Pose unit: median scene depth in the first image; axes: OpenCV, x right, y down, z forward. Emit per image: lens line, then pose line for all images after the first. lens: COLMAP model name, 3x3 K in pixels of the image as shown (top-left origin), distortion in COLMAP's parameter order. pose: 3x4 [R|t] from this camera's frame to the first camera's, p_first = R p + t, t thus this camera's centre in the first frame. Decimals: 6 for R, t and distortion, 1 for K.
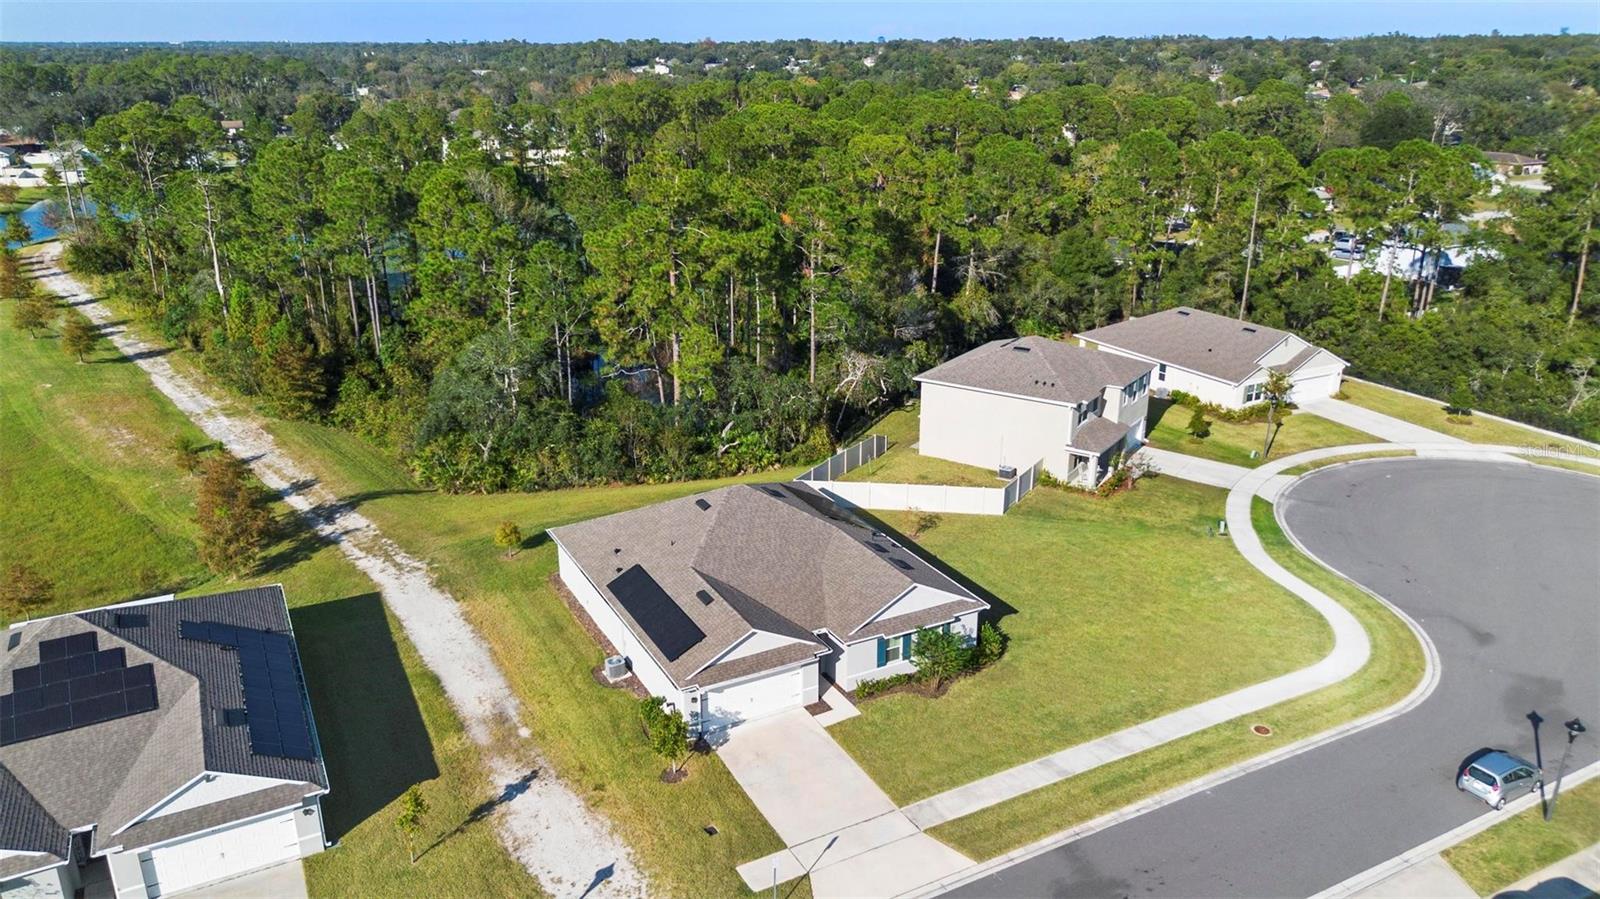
lens RADIAL K [[1139.6, 0, 801.3], [0, 1139.6, 453.4], [0, 0, 1]] dist [0.064273, -0.060894]
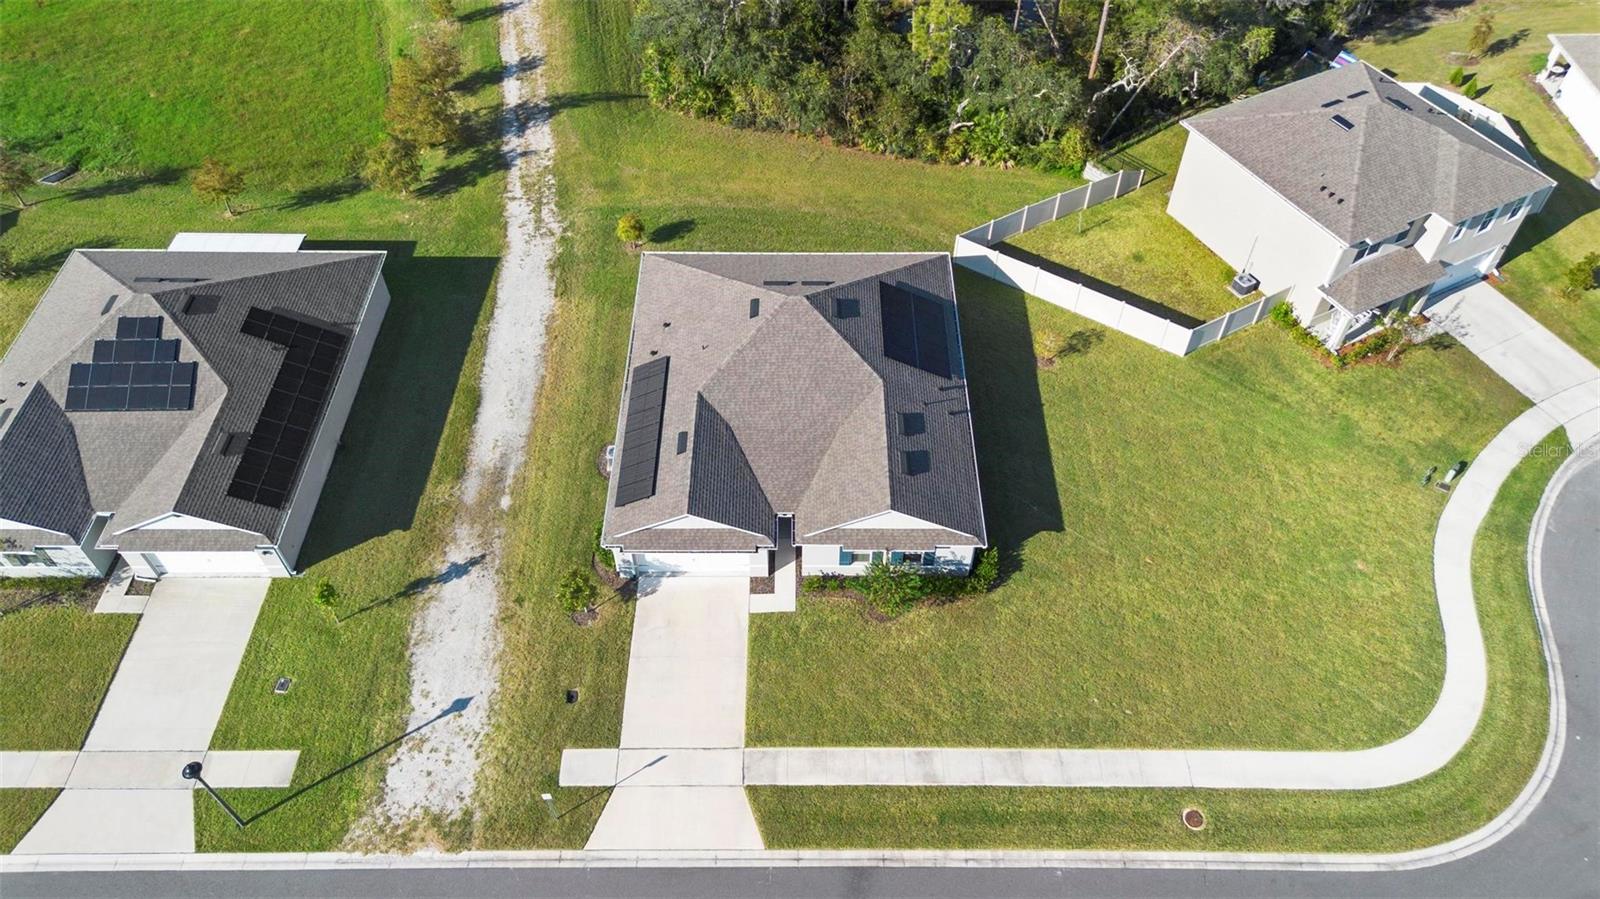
lens RADIAL K [[1139.6, 0, 799.0], [0, 1139.6, 451.5], [0, 0, 1]] dist [0.064273, -0.060894]
pose [[0.881137, 0.359164, -0.307568, 0.217846], [-0.160127, 0.838651, 0.520599, -0.277353], [0.444923, -0.409469, 0.796479, 0.211384]]
